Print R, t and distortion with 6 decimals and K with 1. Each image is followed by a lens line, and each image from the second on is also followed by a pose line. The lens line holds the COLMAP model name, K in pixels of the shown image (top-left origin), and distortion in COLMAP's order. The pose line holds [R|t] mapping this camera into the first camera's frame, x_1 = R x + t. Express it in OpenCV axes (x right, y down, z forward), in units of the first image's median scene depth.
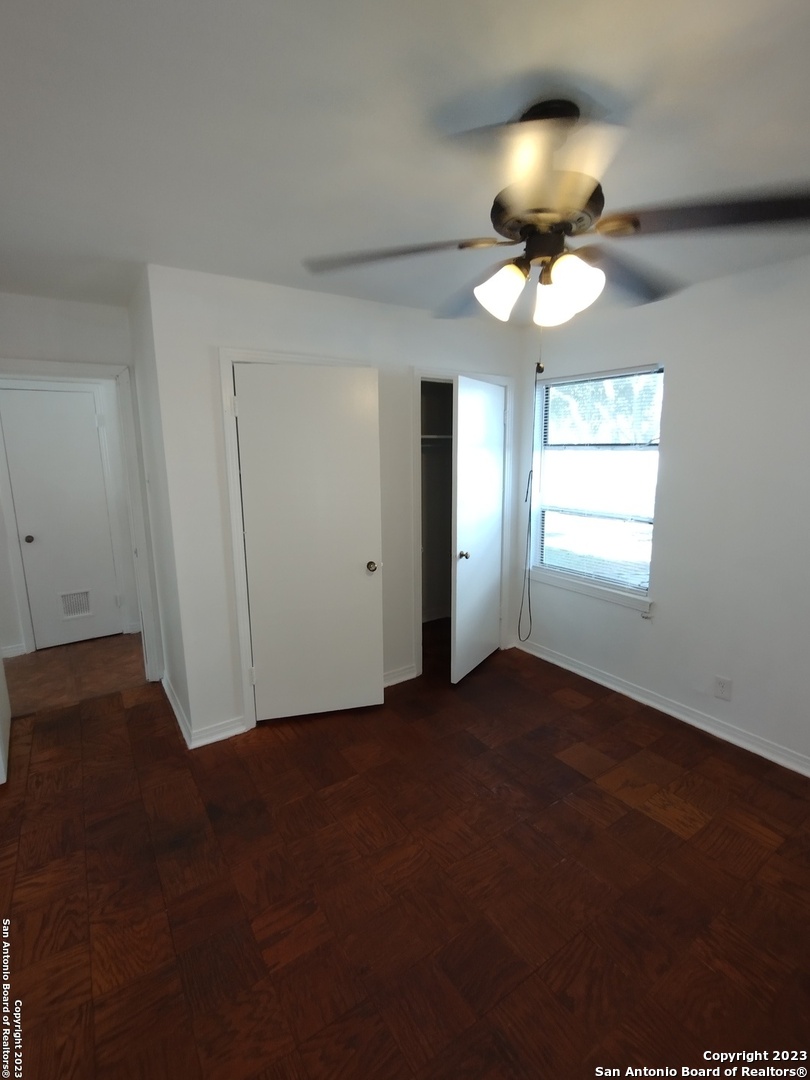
lens RADIAL K [[495.1, 0, 405.0], [0, 495.1, 540.0], [0, 0, 1]] dist [-0.018372, -0.000144]
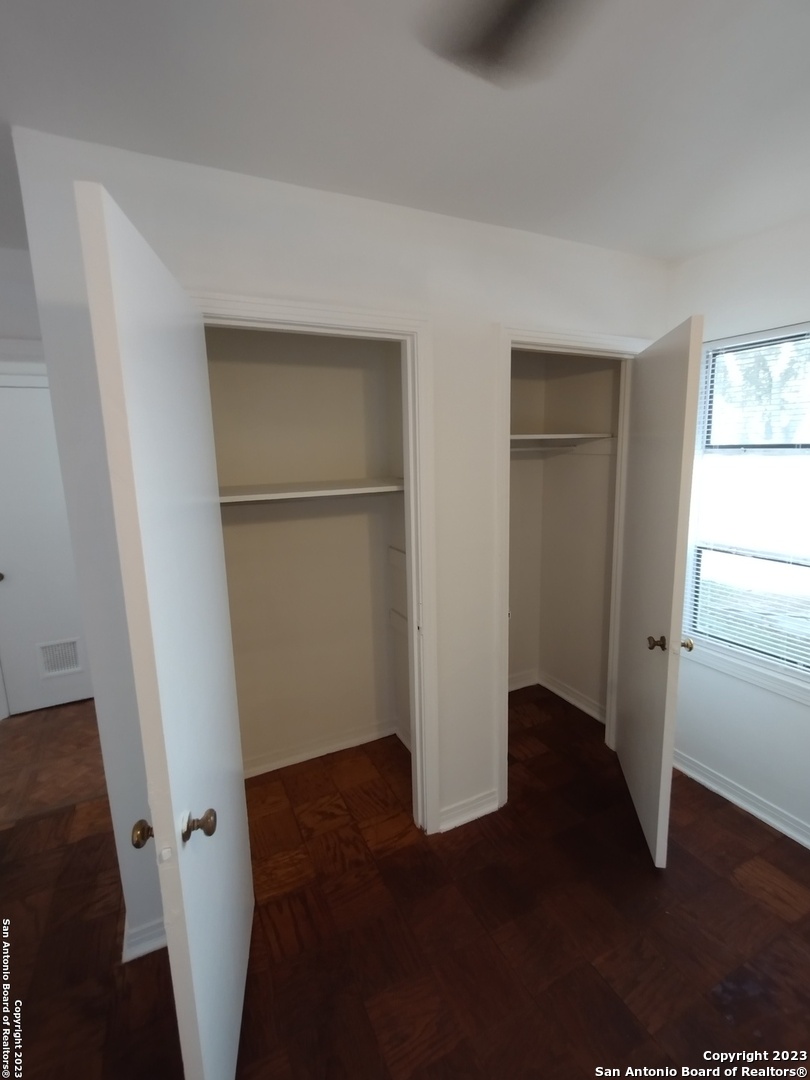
lens RADIAL K [[495.1, 0, 405.0], [0, 495.1, 540.0], [0, 0, 1]] dist [-0.018372, -0.000144]
pose [[0.990278, 0.007133, -0.138916, -0.011250], [-0.007425, 0.999971, -0.001587, -0.070685], [0.138901, 0.002603, 0.990303, 0.333807]]
